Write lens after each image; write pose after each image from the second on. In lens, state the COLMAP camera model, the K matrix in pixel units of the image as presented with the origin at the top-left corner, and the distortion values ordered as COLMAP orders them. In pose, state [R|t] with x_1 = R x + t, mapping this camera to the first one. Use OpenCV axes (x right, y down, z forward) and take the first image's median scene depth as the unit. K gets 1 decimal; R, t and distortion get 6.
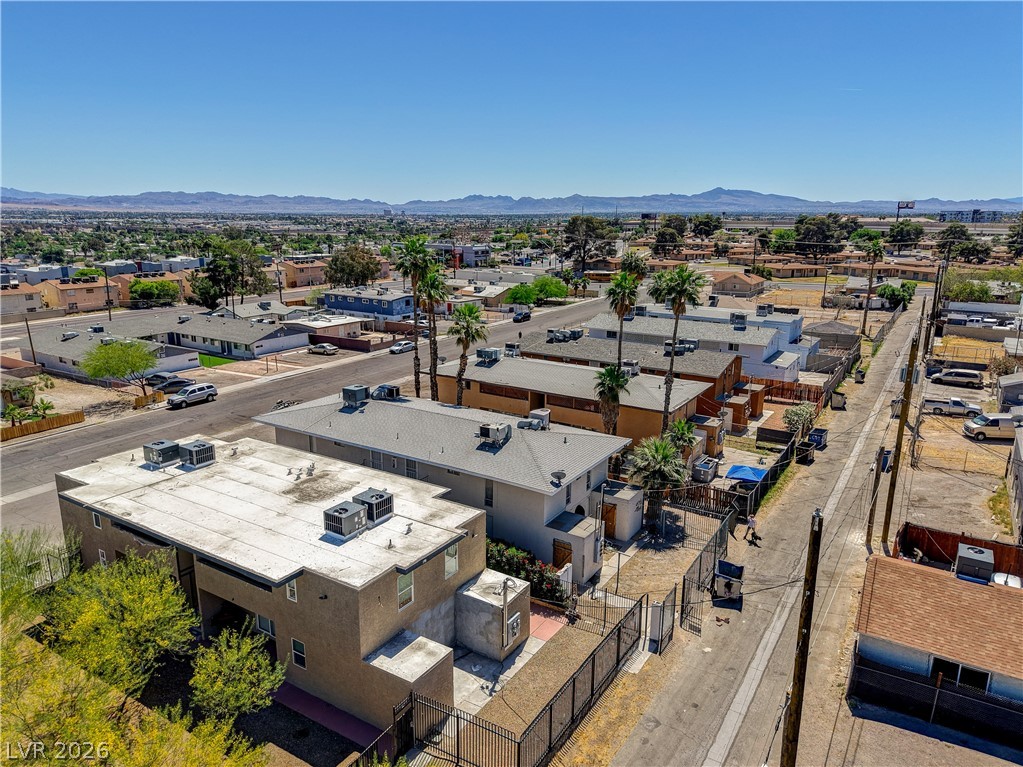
lens RADIAL K [[686.3, 0, 507.8], [0, 686.3, 367.6], [0, 0, 1]] dist [0.019960, -0.004956]
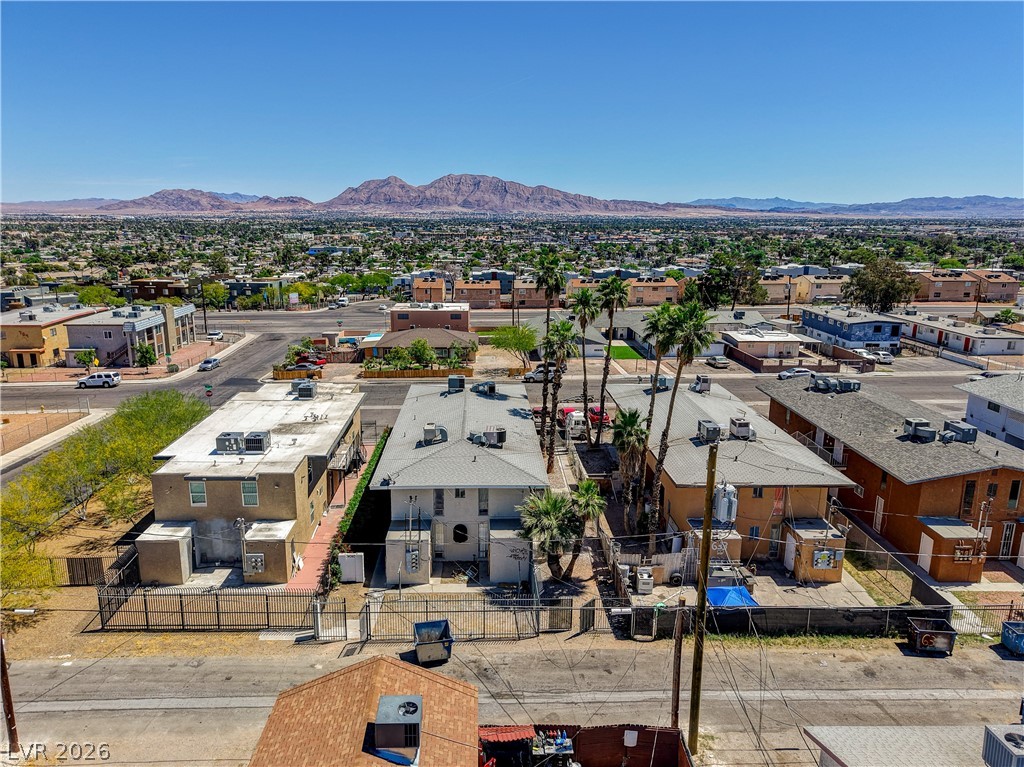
lens RADIAL K [[687.0, 0, 508.3], [0, 687.0, 367.6], [0, 0, 1]] dist [0.019960, -0.004956]
pose [[0.550428, 0.170562, -0.817275, 1.059435], [-0.178463, 0.980321, 0.084396, -0.136387], [0.815586, 0.099399, 0.570035, 0.541080]]
